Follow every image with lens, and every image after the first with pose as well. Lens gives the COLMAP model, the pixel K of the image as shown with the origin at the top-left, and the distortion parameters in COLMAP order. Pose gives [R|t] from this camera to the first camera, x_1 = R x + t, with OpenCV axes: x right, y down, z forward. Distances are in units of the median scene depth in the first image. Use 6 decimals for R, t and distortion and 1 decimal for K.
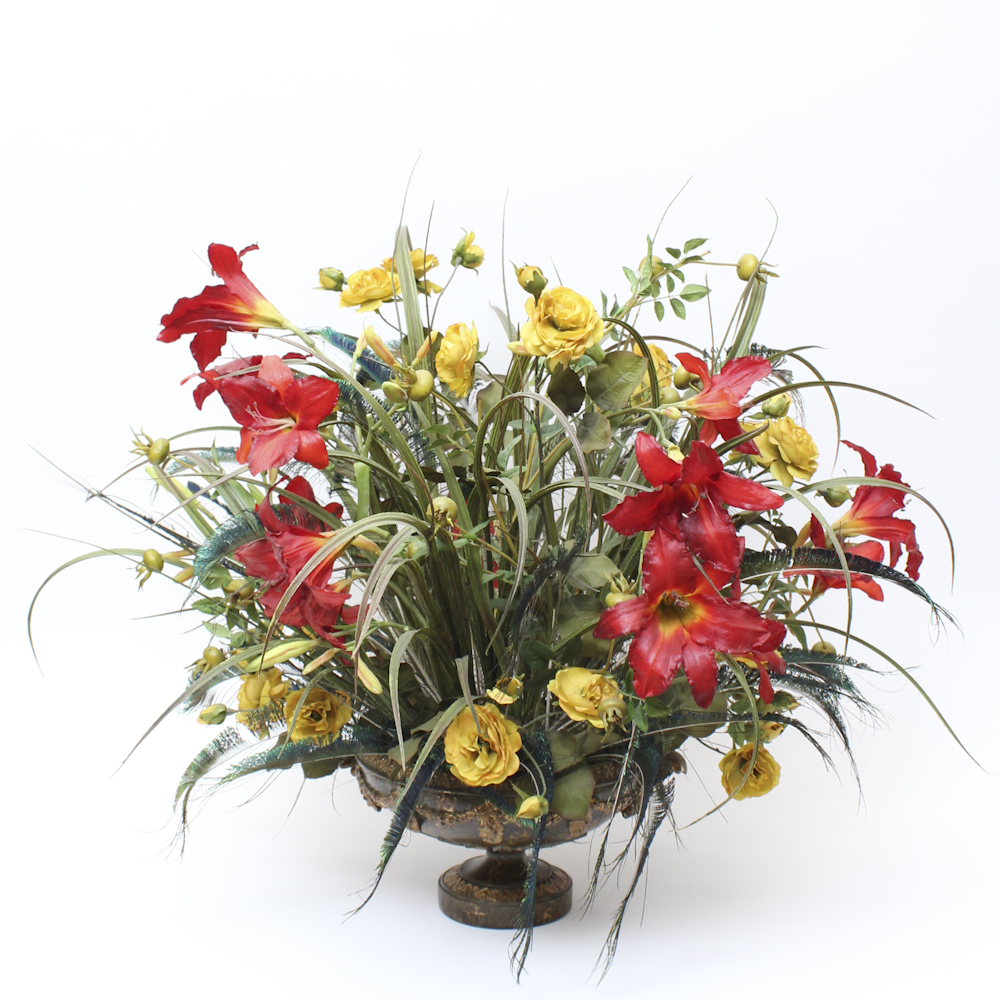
lens RADIAL K [[1392.0, 0, 498.9], [0, 1392.0, 424.4], [0, 0, 1]] dist [-0.068302, -0.023732]
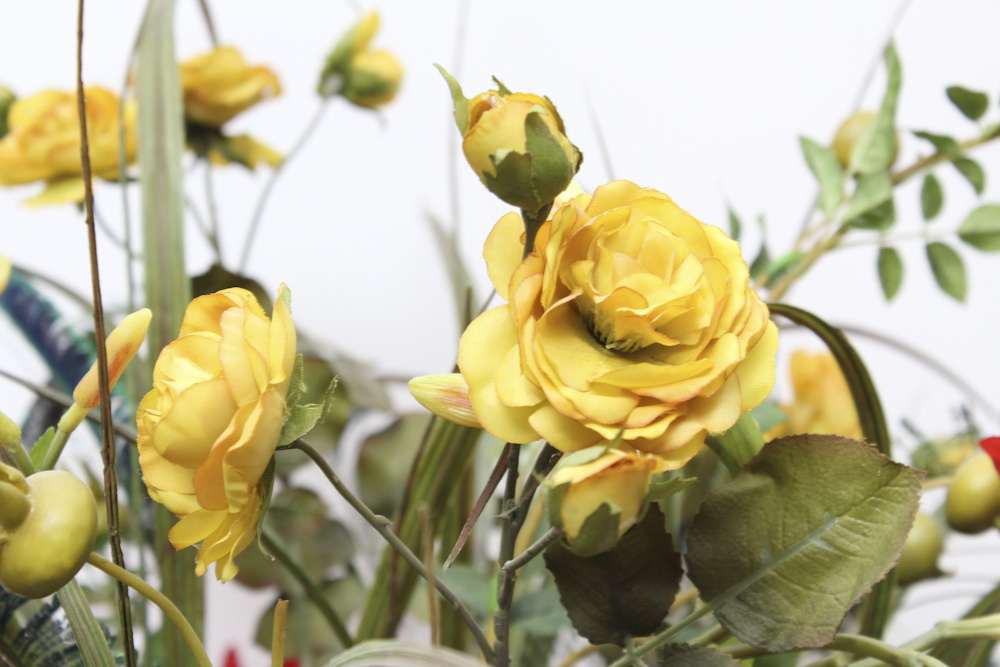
lens RADIAL K [[1582.7, 0, 500.0], [0, 1582.7, 333.5], [0, 0, 1]] dist [0.009920, 0.029623]
pose [[0.996823, 0.078900, 0.010940, 0.019070], [-0.078995, 0.996839, 0.008518, -0.070479], [-0.010233, -0.009356, 0.999904, 0.689581]]
